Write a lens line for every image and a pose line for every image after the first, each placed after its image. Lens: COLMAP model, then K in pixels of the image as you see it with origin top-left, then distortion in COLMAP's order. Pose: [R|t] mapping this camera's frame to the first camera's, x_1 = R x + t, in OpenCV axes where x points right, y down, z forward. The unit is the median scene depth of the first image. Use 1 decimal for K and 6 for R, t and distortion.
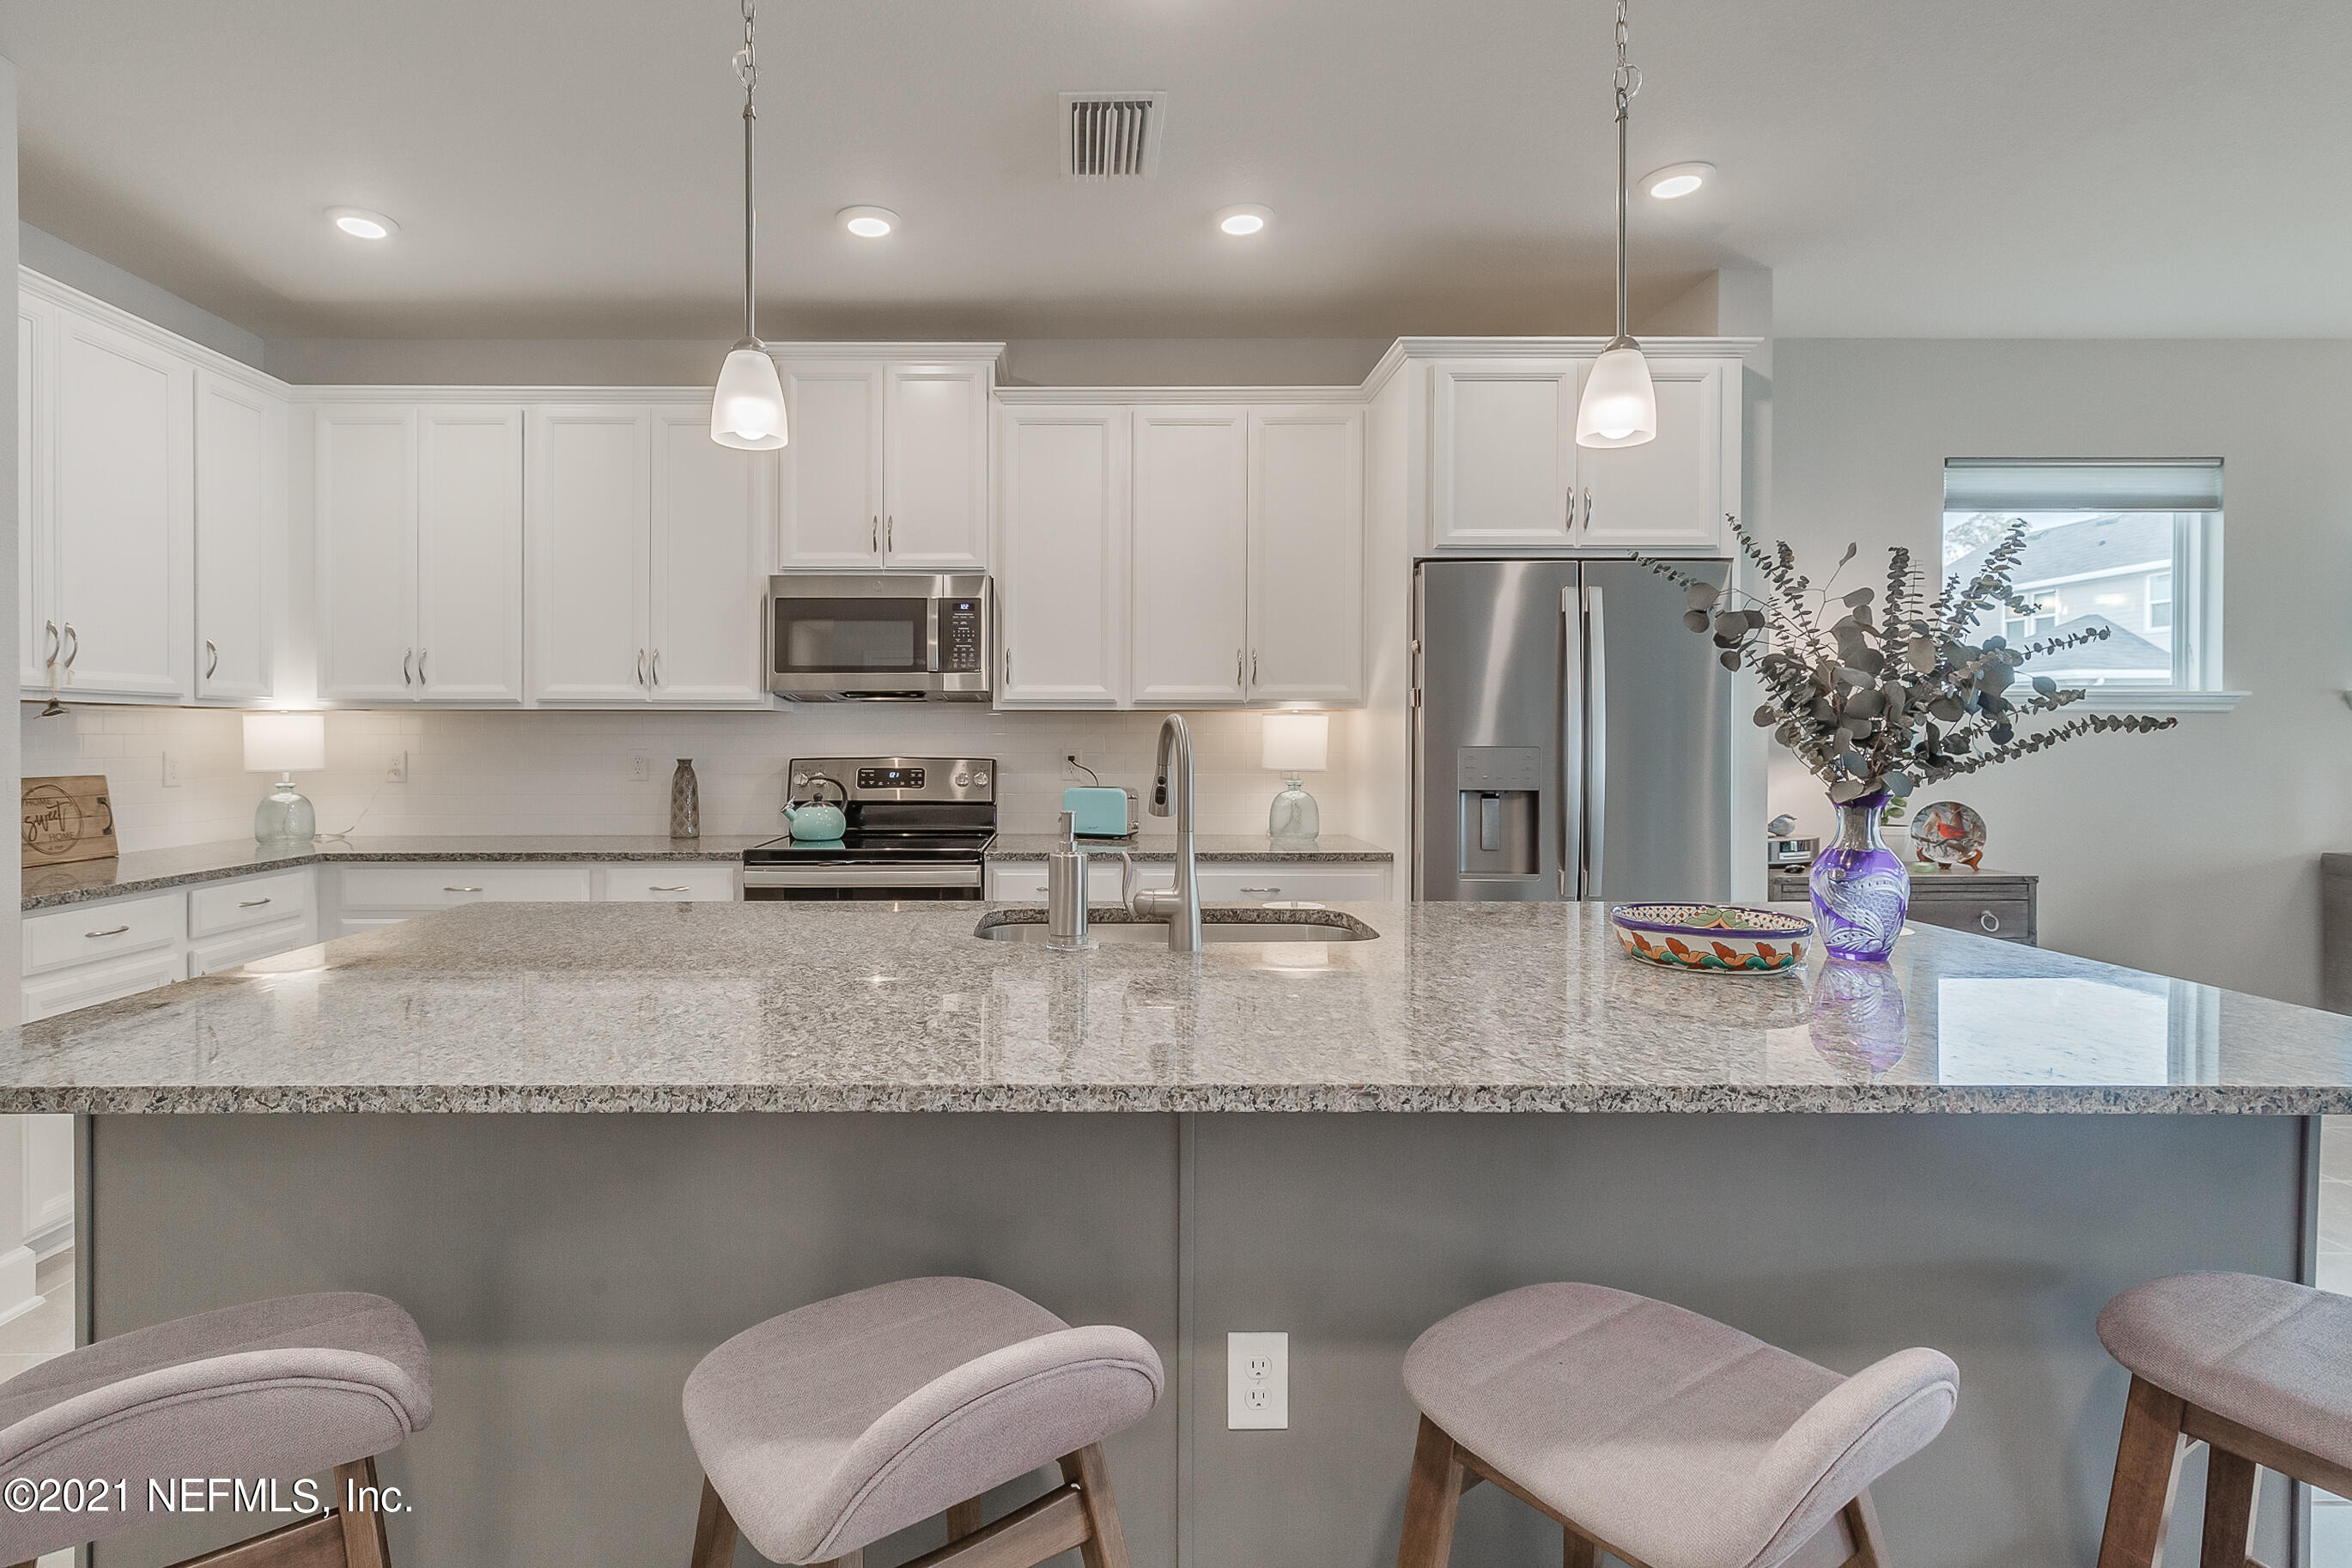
lens RADIAL K [[1121.4, 0, 1178.4], [0, 1121.4, 748.0], [0, 0, 1]] dist [0.005591, 0.000189]
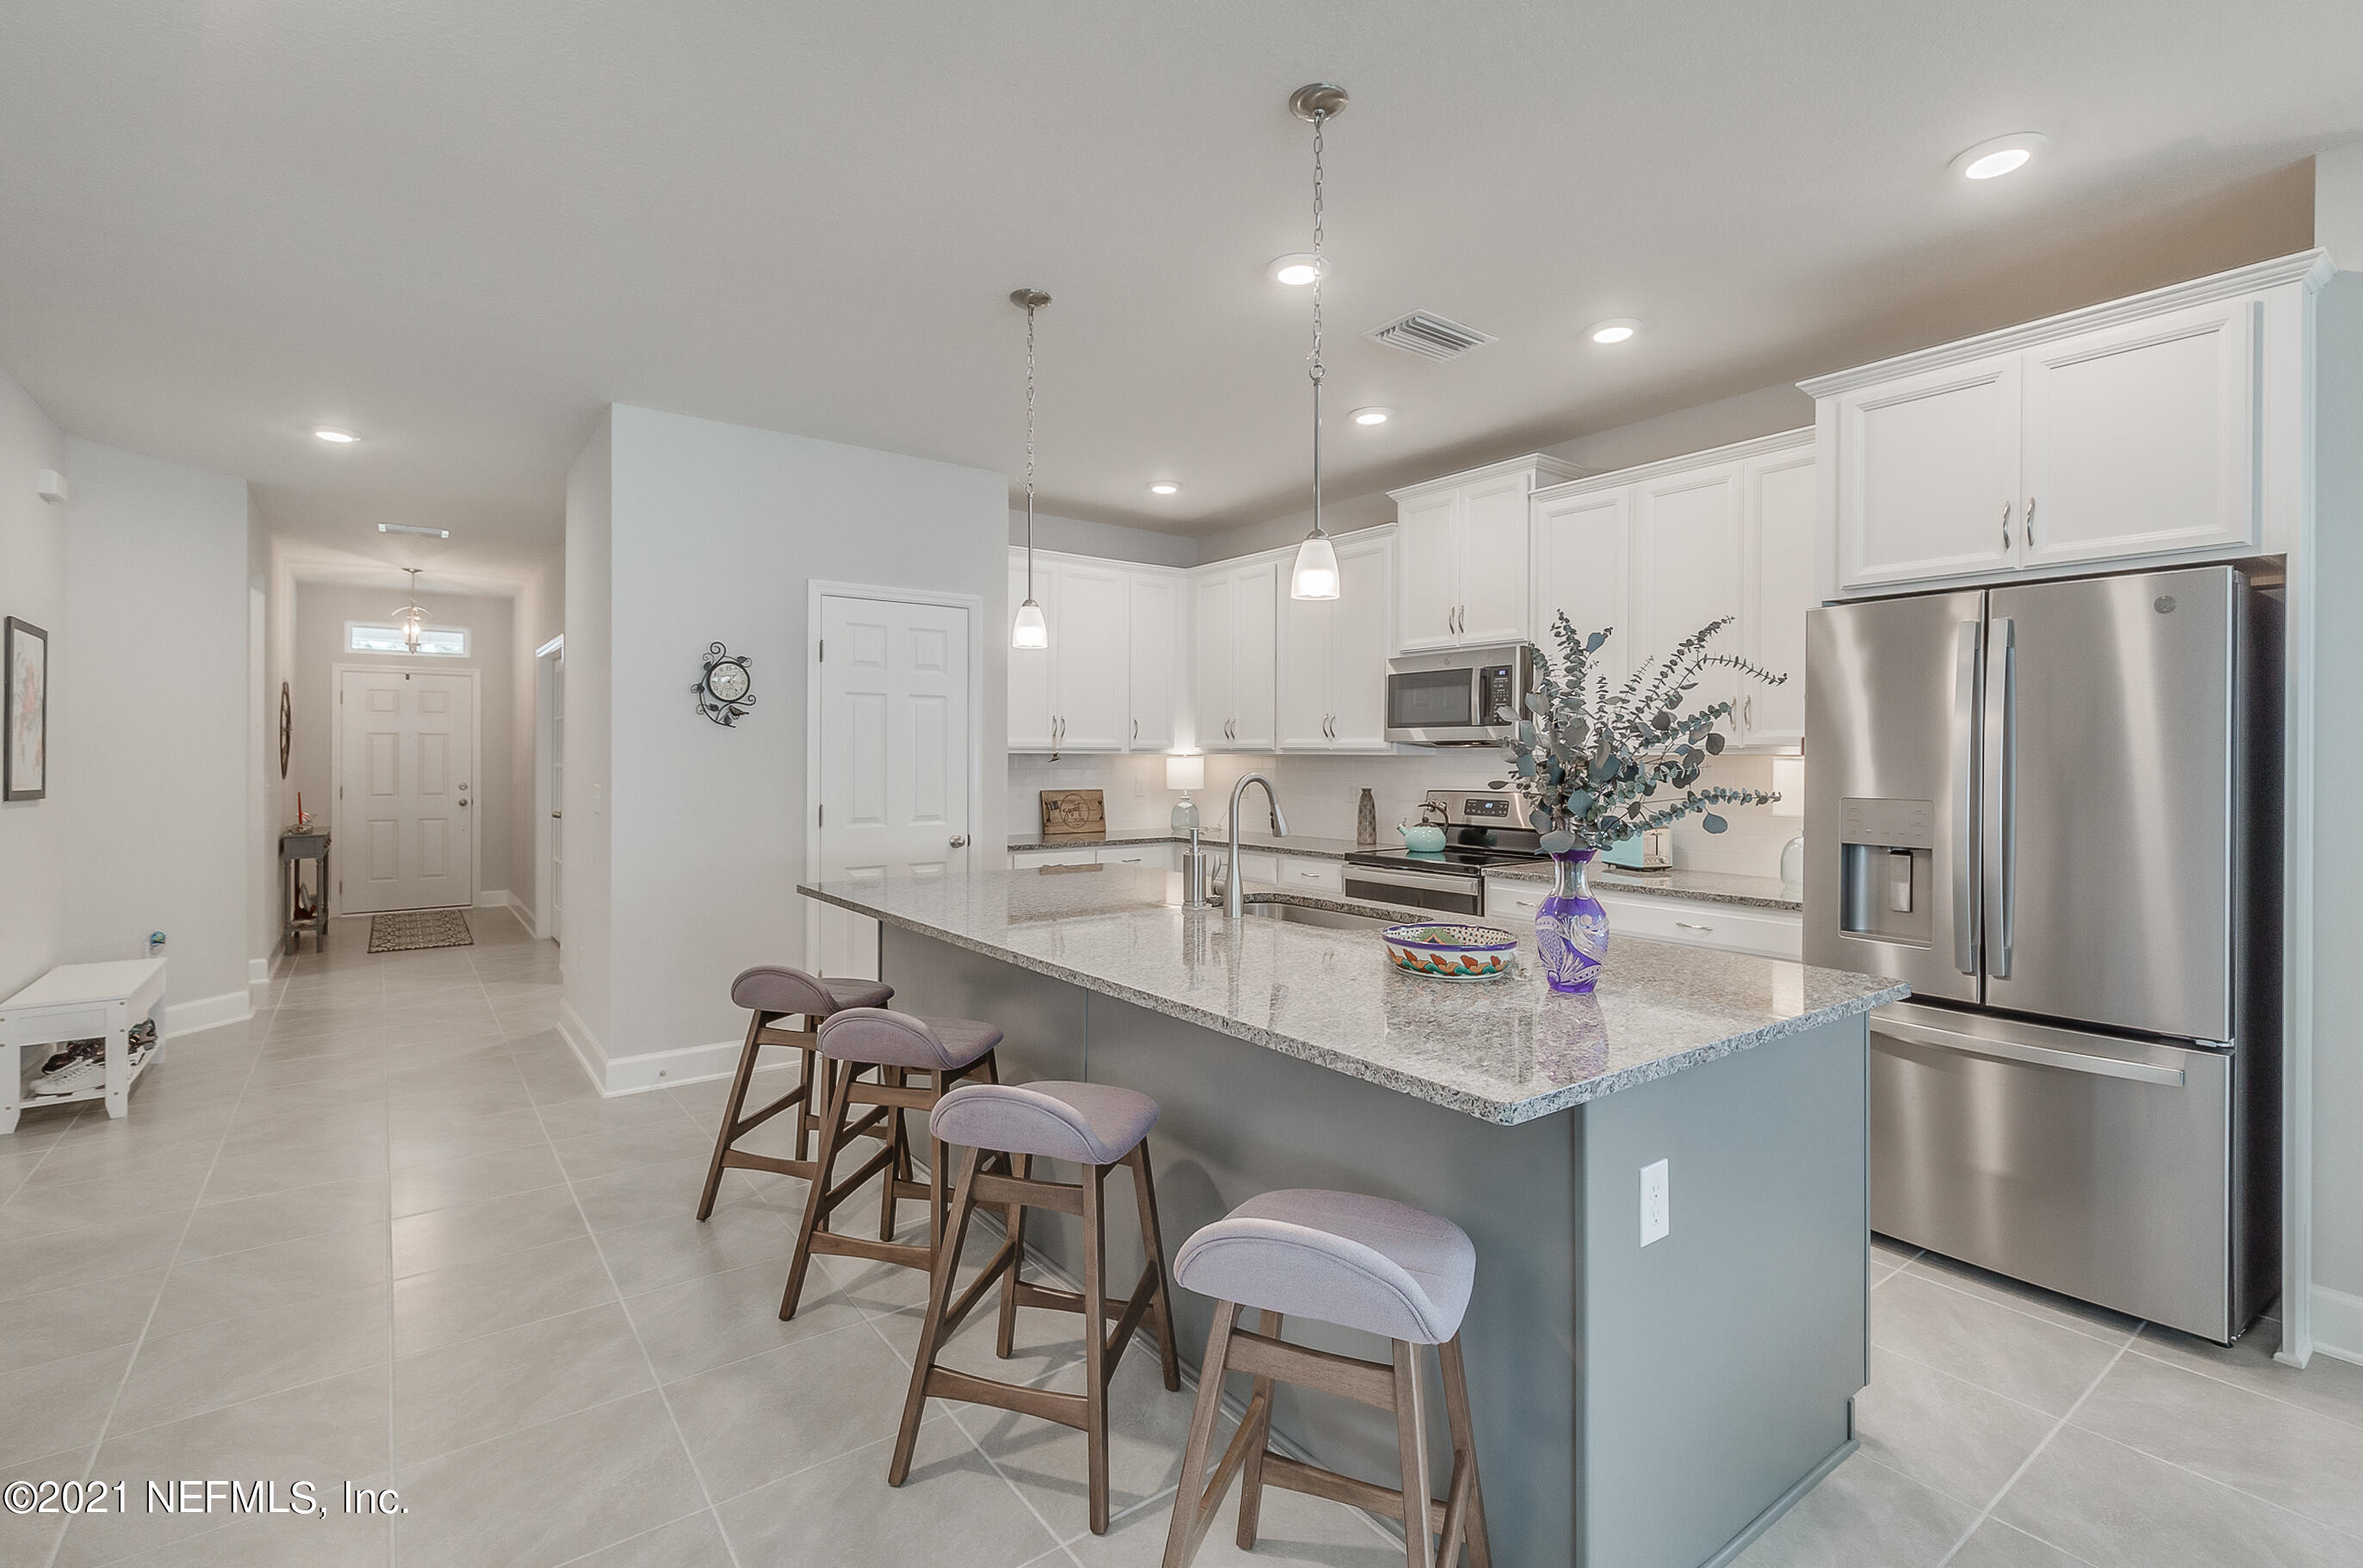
lens RADIAL K [[1106.6, 0, 1201.2], [0, 1106.6, 760.6], [0, 0, 1]] dist [0.006005, 0.000206]
pose [[0.596932, 0.005742, -0.802271, 0.594139], [-0.012066, 0.999926, -0.001820, -0.021428], [0.802201, 0.010766, 0.596957, -0.003528]]
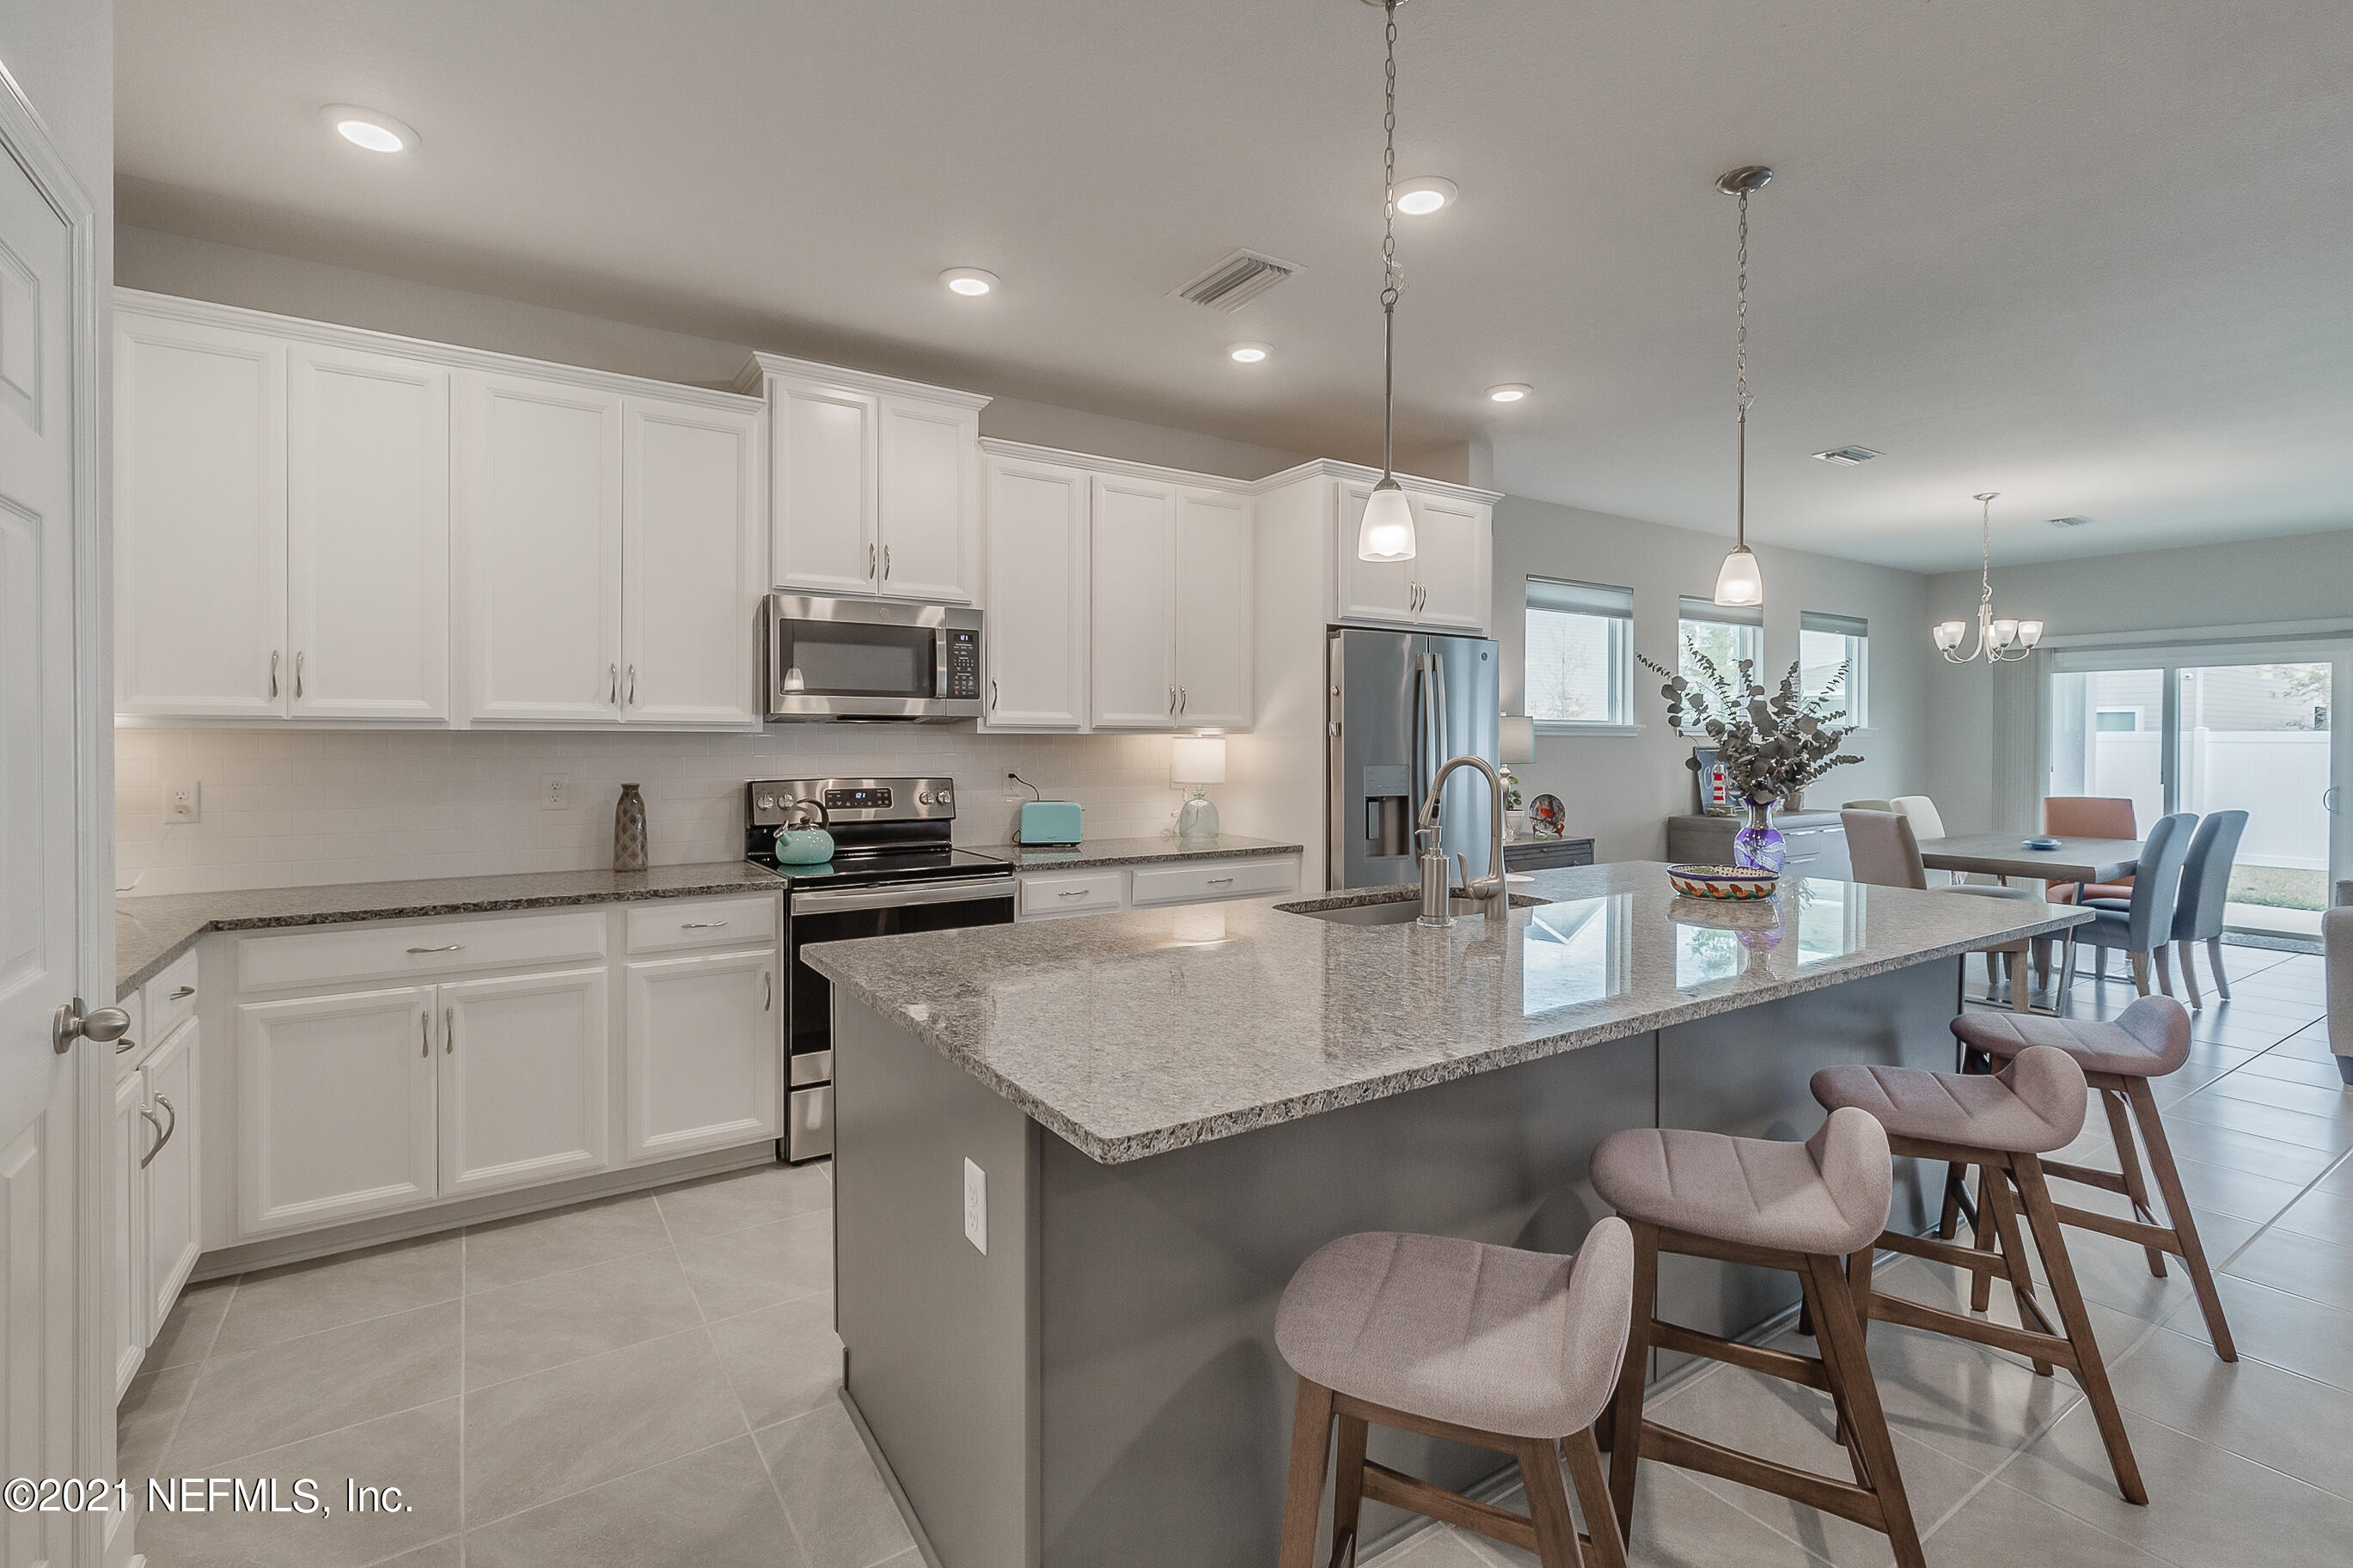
lens RADIAL K [[1037.4, 0, 1203.3], [0, 1037.4, 744.5], [0, 0, 1]] dist [0.004554, 0.000407]
pose [[0.837530, -0.000098, 0.546391, -0.538267], [0.000320, 1.000000, -0.000311, -0.023212], [-0.546391, 0.000435, 0.837530, 0.042033]]
